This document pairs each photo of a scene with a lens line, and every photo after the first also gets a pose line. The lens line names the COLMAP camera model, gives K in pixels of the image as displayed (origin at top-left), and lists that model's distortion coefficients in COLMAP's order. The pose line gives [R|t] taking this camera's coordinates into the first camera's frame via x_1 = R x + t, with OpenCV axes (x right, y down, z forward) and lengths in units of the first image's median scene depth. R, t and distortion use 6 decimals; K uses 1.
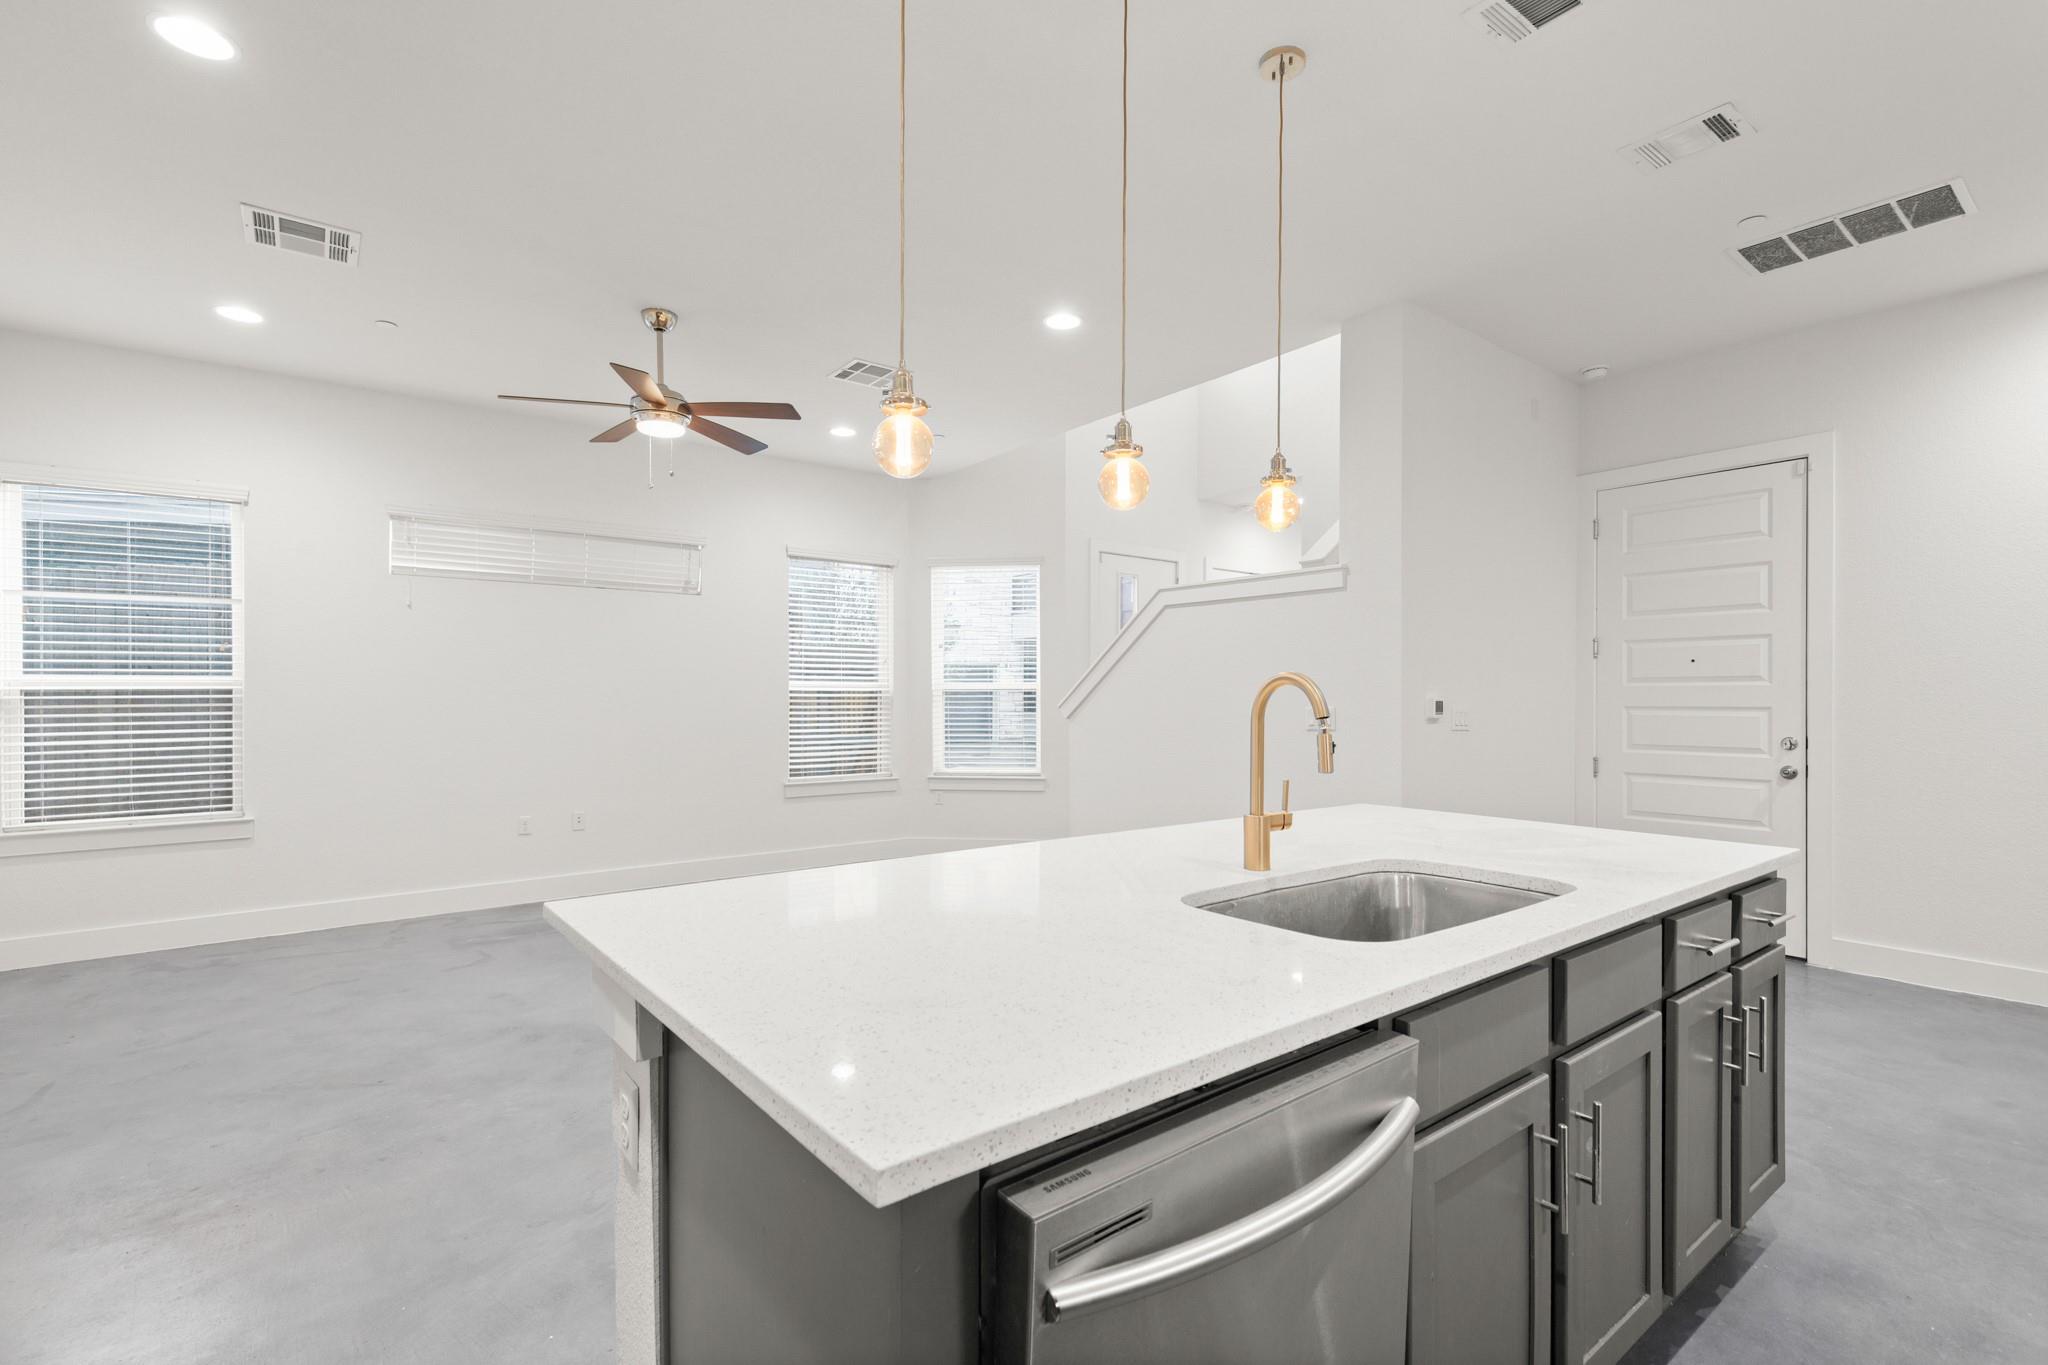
lens RADIAL K [[932.1, 0, 1042.6], [0, 932.1, 702.2], [0, 0, 1]] dist [-0.000720, -0.000262]
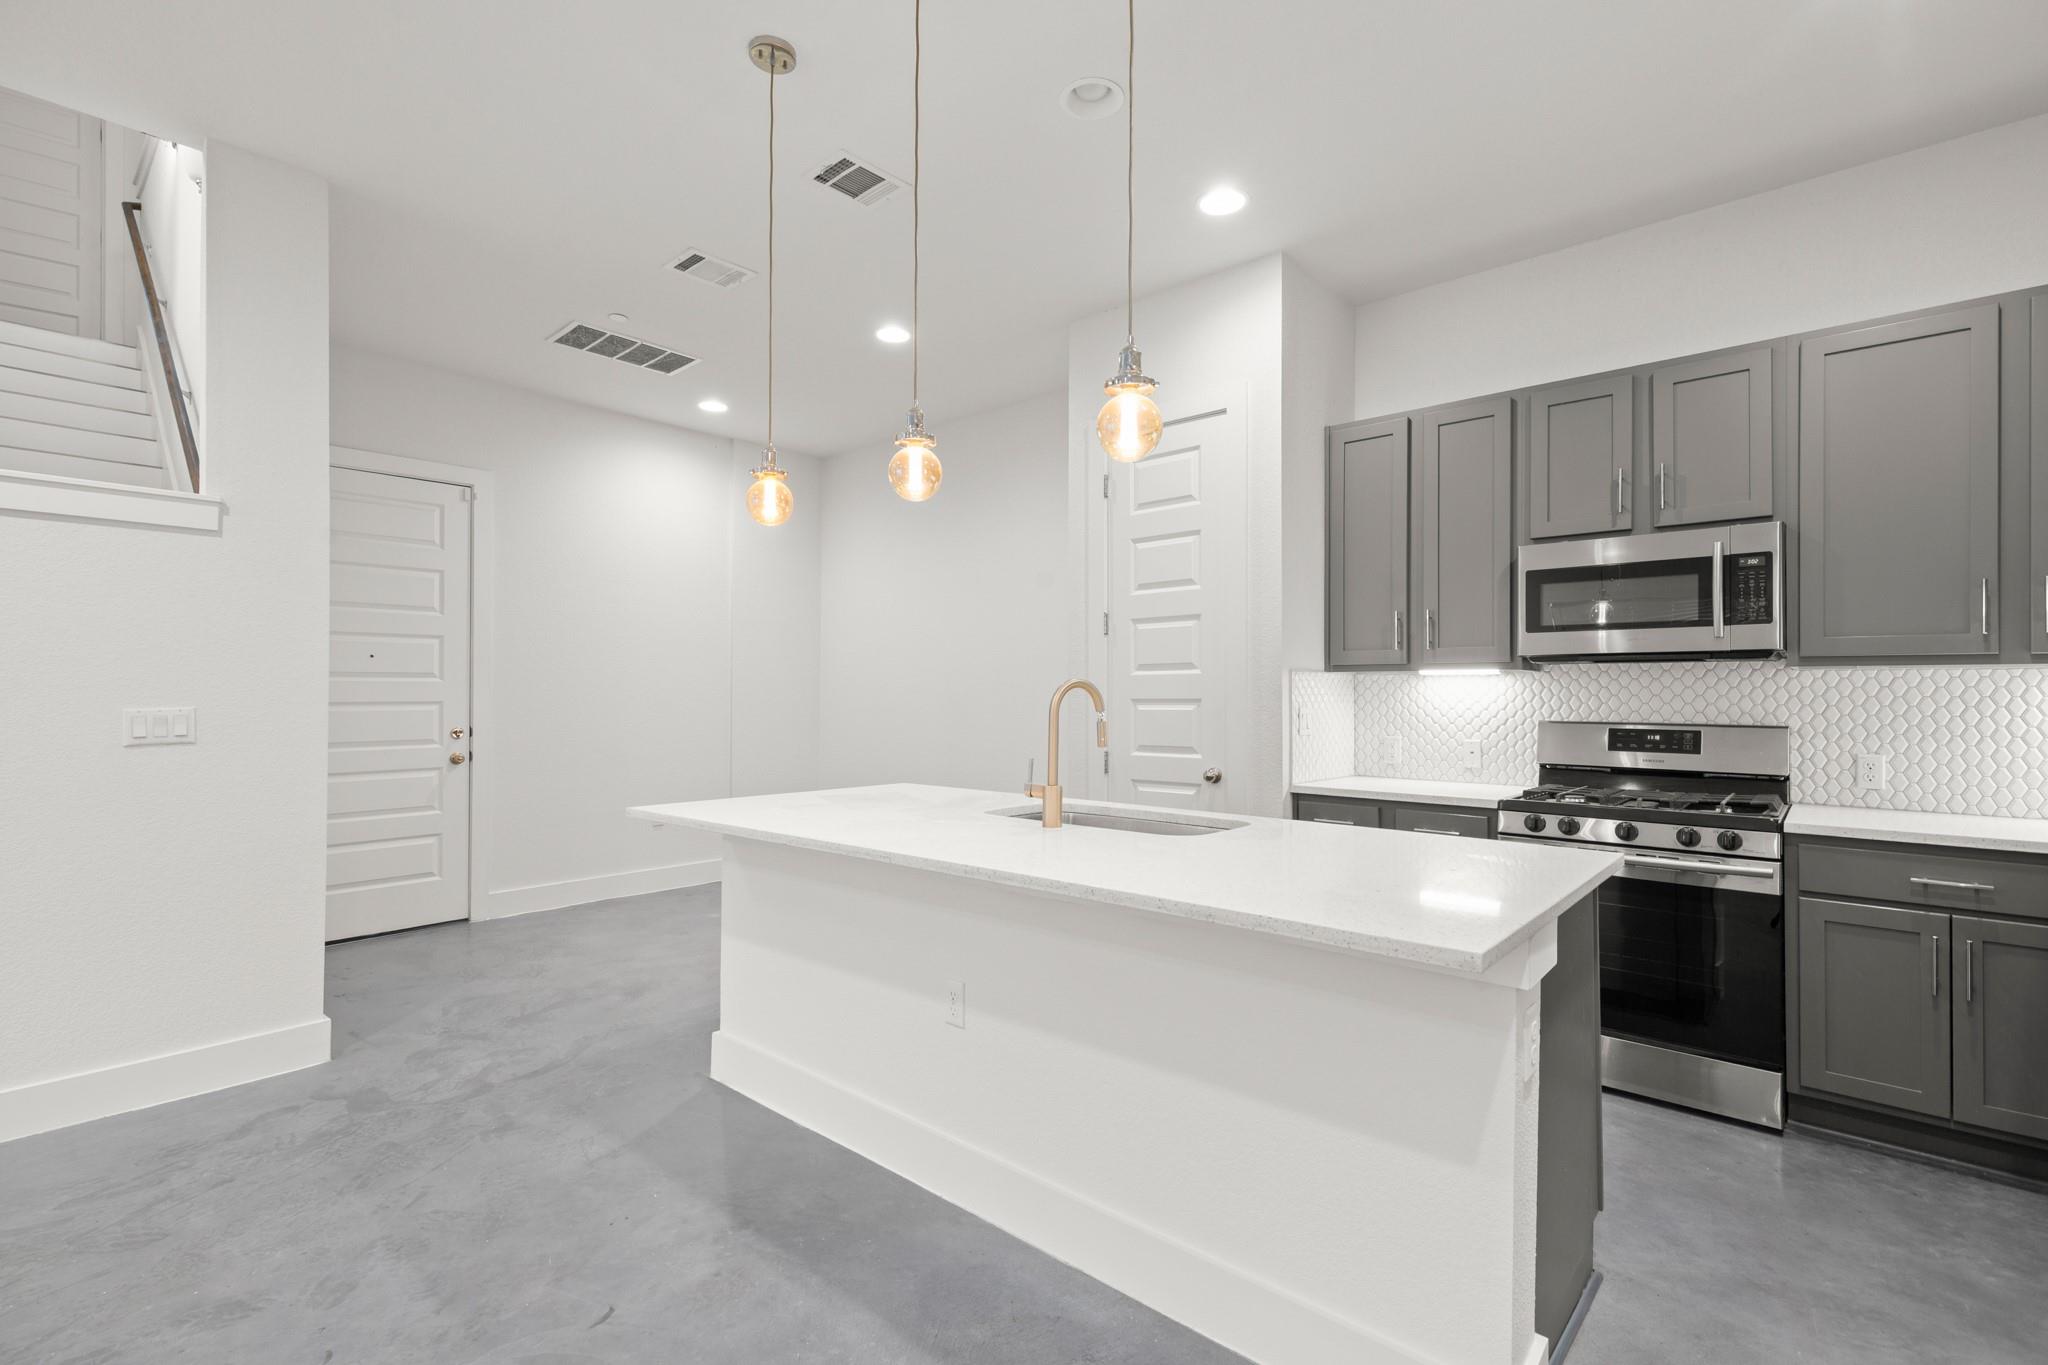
lens RADIAL K [[919.9, 0, 1029.8], [0, 919.9, 683.1], [0, 0, 1]] dist [0.003978, 0.000652]
pose [[-0.184530, 0.011226, 0.982763, -0.410257], [0.001222, 0.999937, -0.011193, -0.003288], [-0.982826, -0.000865, -0.184532, 0.490360]]
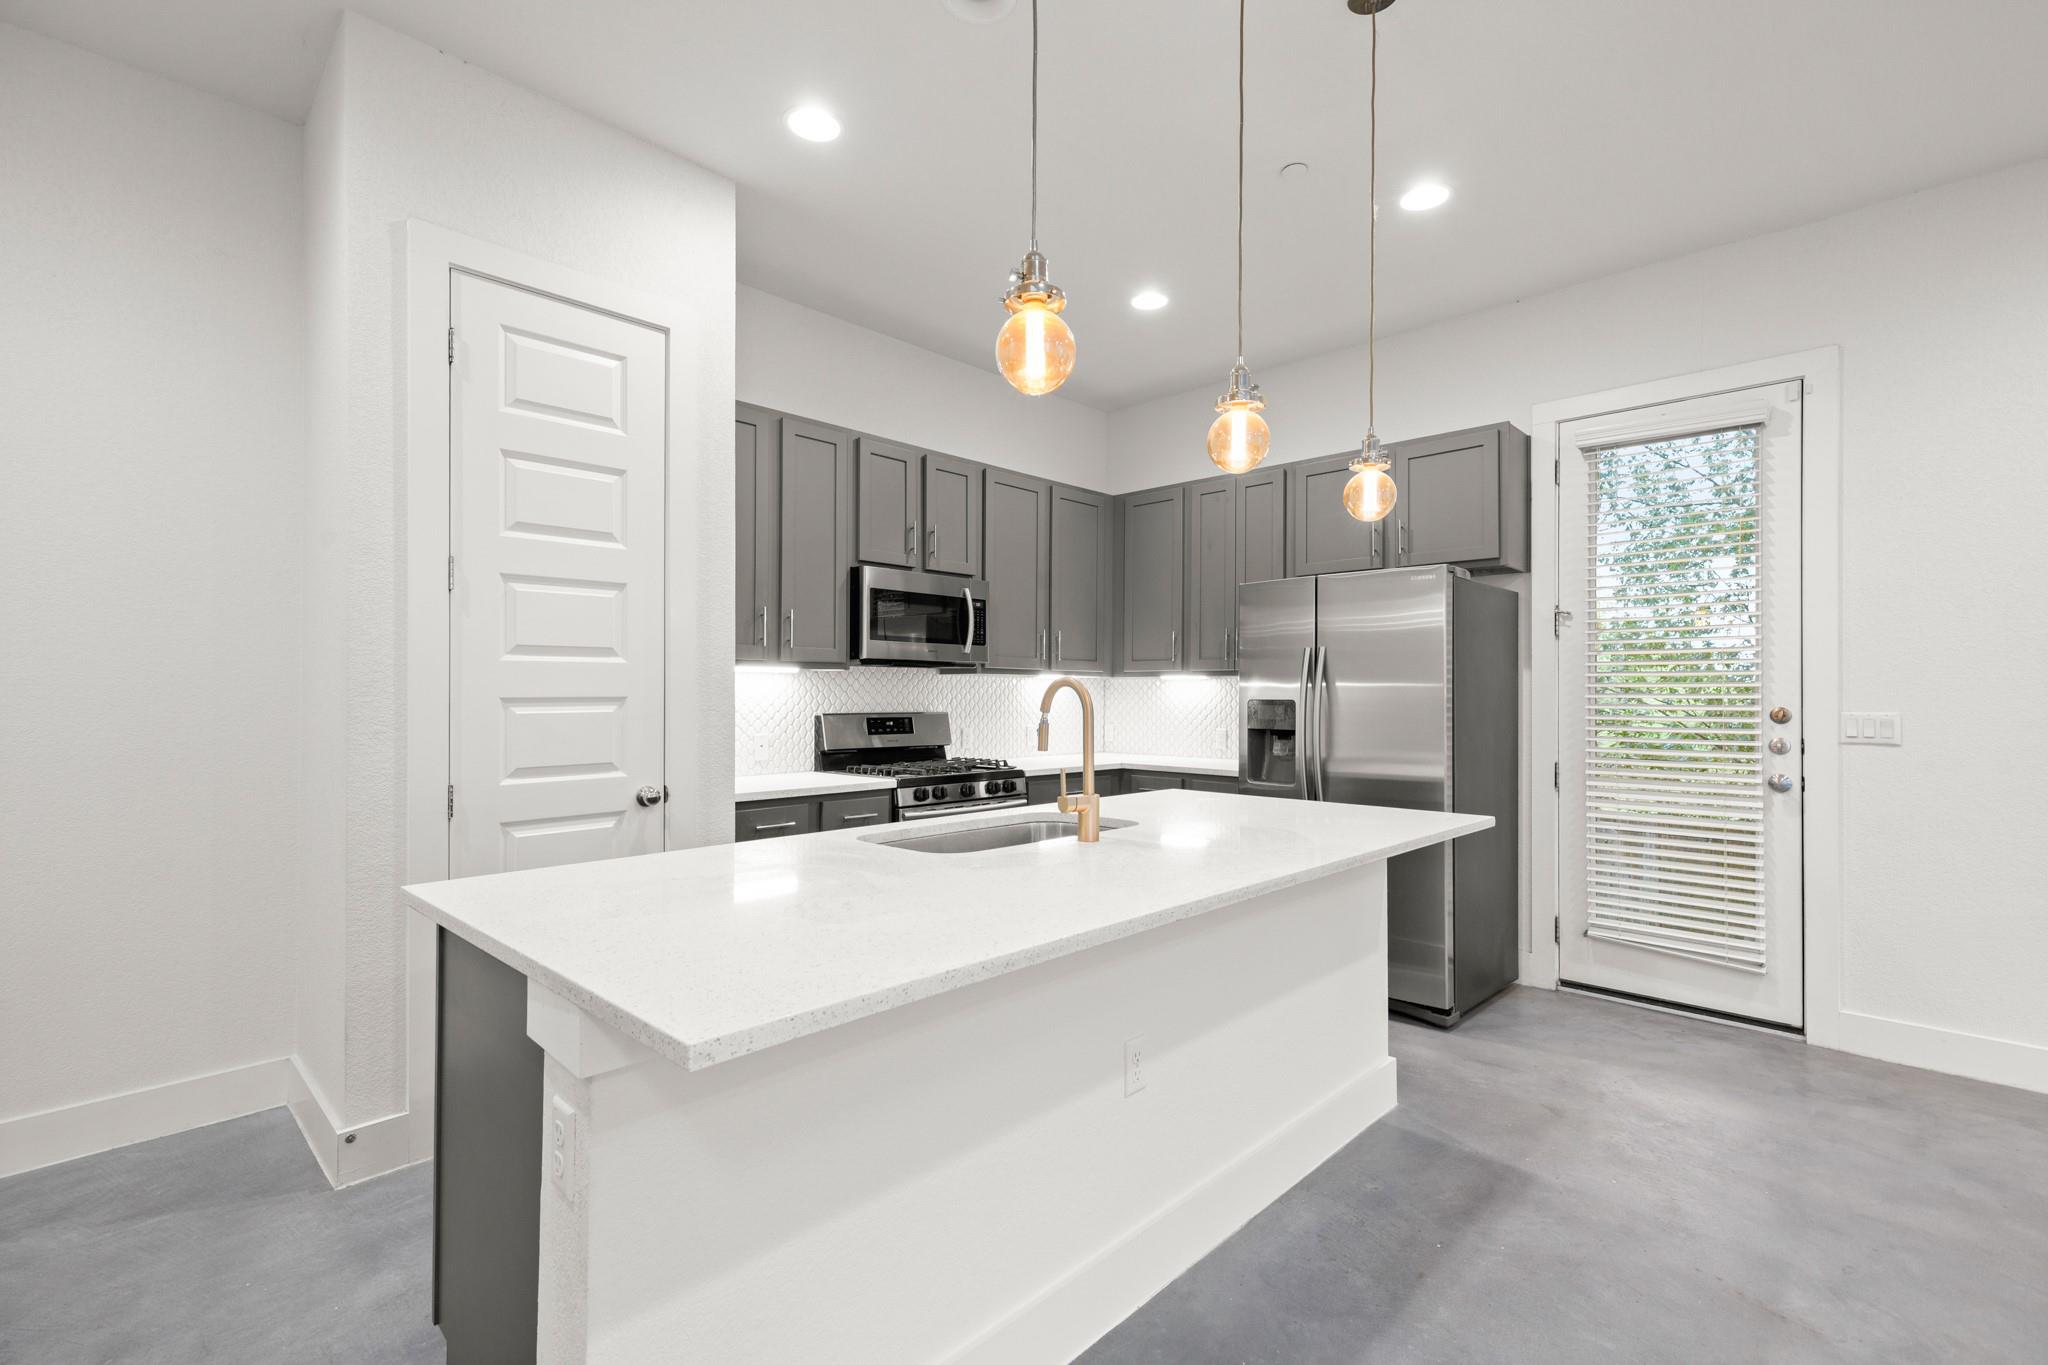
lens RADIAL K [[919.9, 0, 1029.8], [0, 919.9, 683.1], [0, 0, 1]] dist [0.003978, 0.000652]
pose [[-0.991040, -0.004824, -0.133475, 0.173151], [-0.003920, 0.999968, -0.007031, -0.004228], [0.133504, -0.006445, -0.991027, 0.832485]]
